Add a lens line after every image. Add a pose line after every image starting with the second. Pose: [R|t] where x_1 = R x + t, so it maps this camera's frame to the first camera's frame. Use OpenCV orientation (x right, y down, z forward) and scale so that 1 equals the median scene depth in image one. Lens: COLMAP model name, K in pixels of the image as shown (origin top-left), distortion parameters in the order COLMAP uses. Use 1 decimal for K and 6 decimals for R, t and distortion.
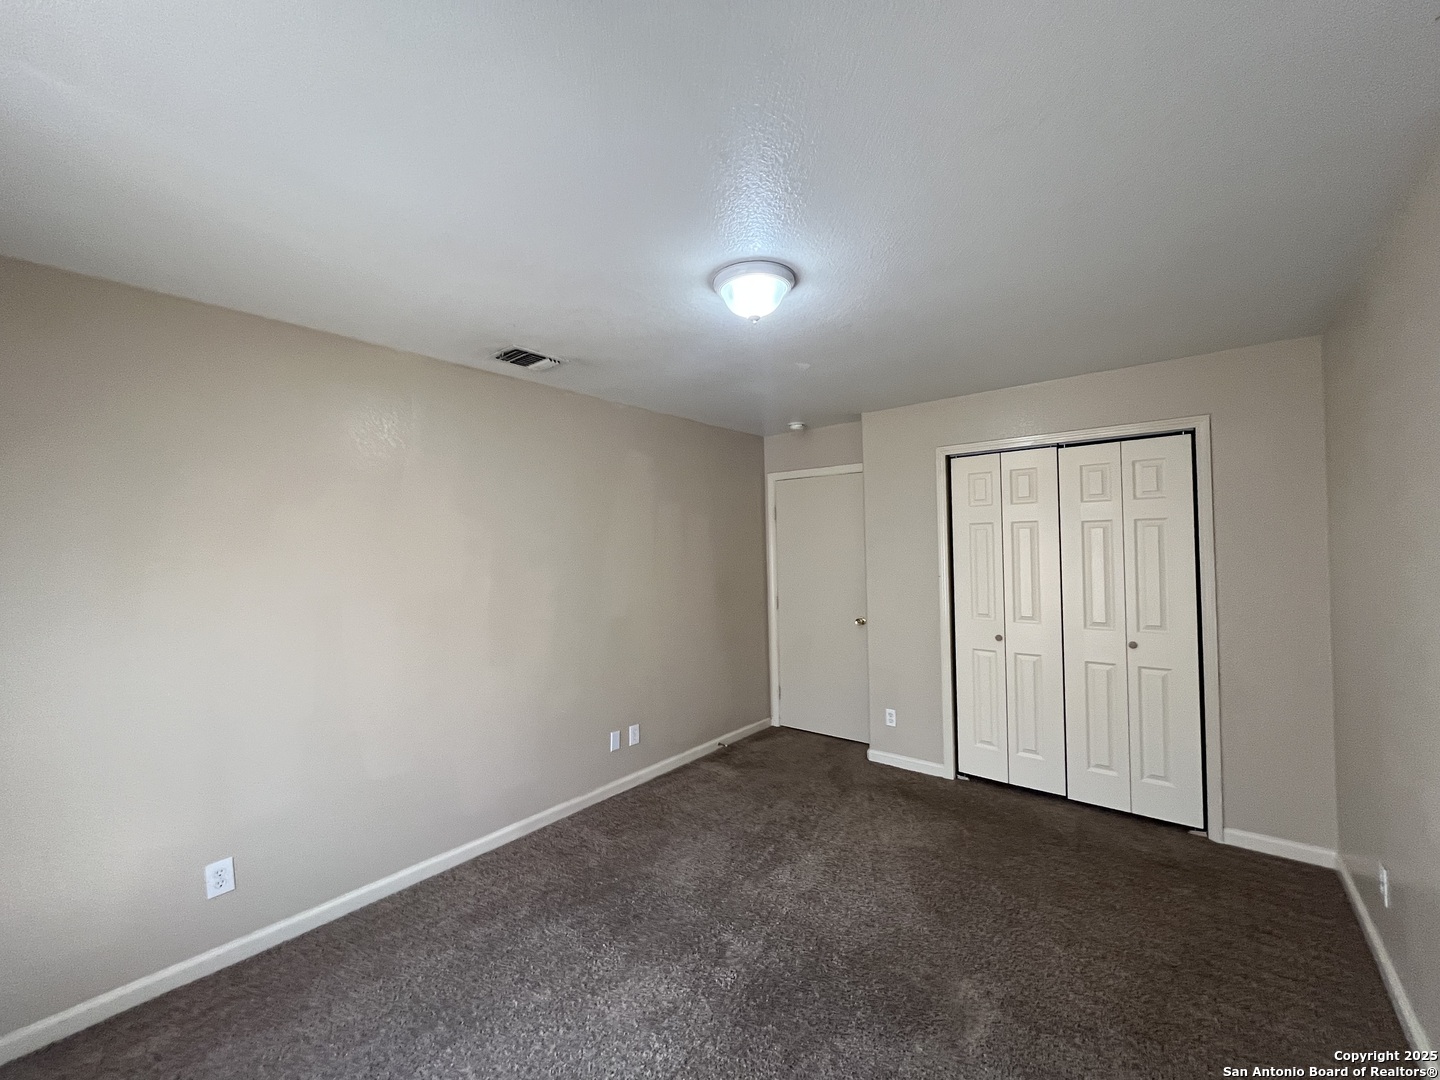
lens RADIAL K [[577.6, 0, 712.8], [0, 577.6, 541.0], [0, 0, 1]] dist [-0.000690, -0.000909]
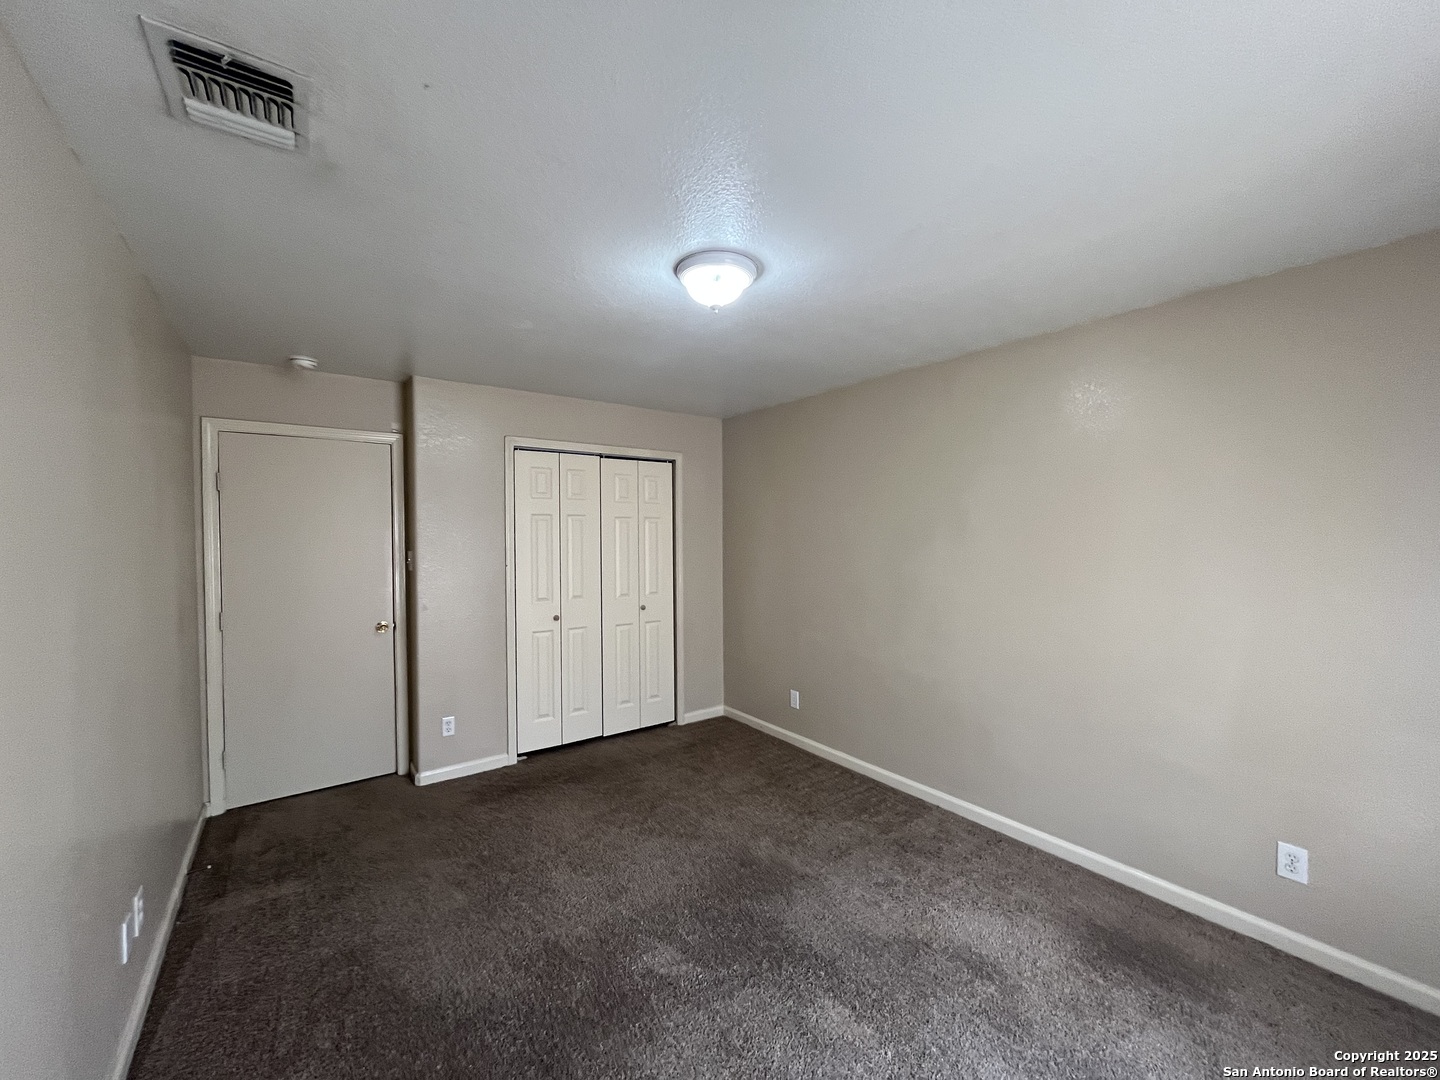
lens RADIAL K [[577.6, 0, 720.0], [0, 577.6, 542.3], [0, 0, 1]] dist [-0.000690, -0.000909]
pose [[0.246037, -0.001230, 0.969260, -0.556907], [-0.013246, 0.999902, 0.004631, 0.012335], [-0.969170, -0.013978, 0.245997, 0.456931]]
